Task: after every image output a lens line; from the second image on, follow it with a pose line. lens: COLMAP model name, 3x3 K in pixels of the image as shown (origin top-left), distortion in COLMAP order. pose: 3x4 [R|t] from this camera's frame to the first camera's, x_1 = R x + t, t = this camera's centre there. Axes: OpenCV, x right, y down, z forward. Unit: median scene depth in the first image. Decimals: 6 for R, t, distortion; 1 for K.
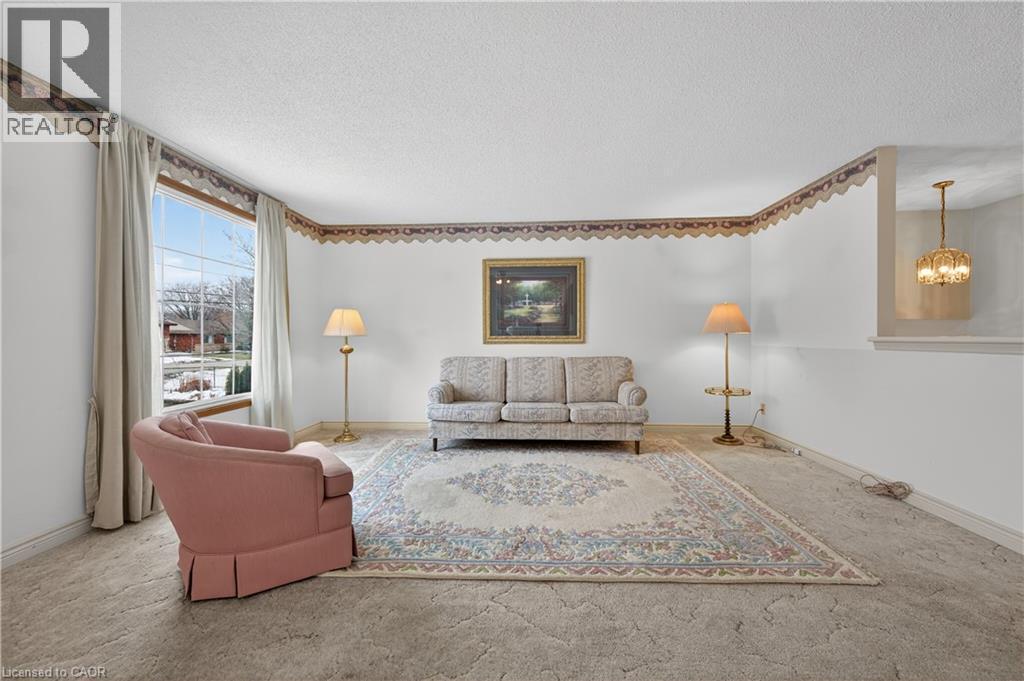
lens RADIAL K [[398.3, 0, 510.1], [0, 398.3, 338.2], [0, 0, 1]] dist [0.001061, 0.000076]
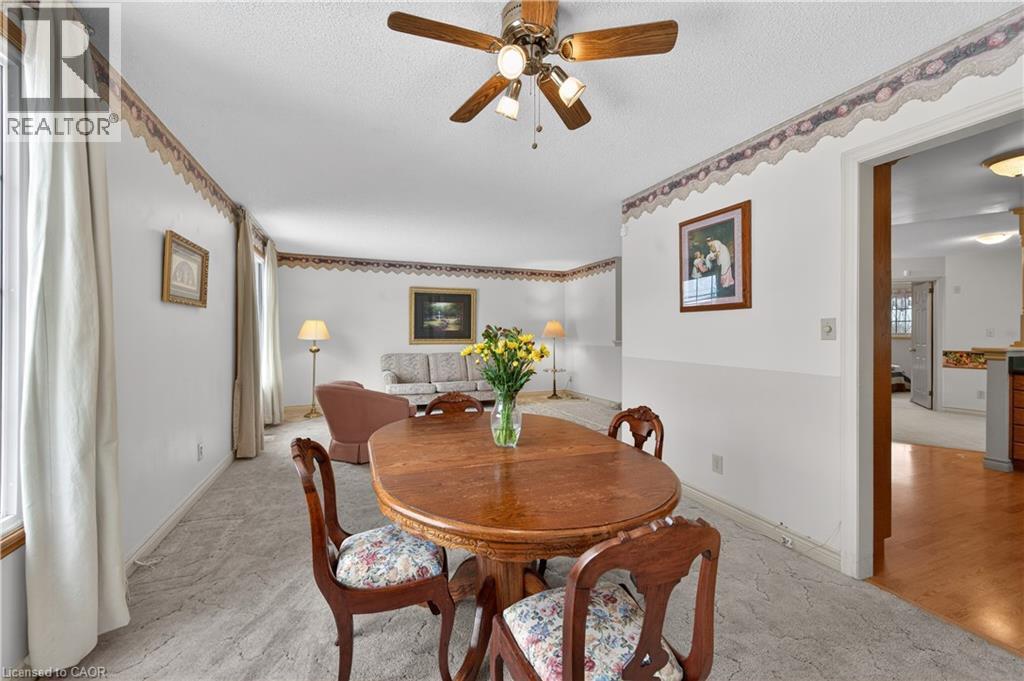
lens RADIAL K [[406.7, 0, 514.7], [0, 406.7, 332.7], [0, 0, 1]] dist [0.002093, 0.000399]
pose [[0.901868, 0.004352, 0.431990, -0.374002], [-0.001093, 0.999969, -0.007792, -0.018814], [-0.432010, 0.006555, 0.901845, -0.527559]]
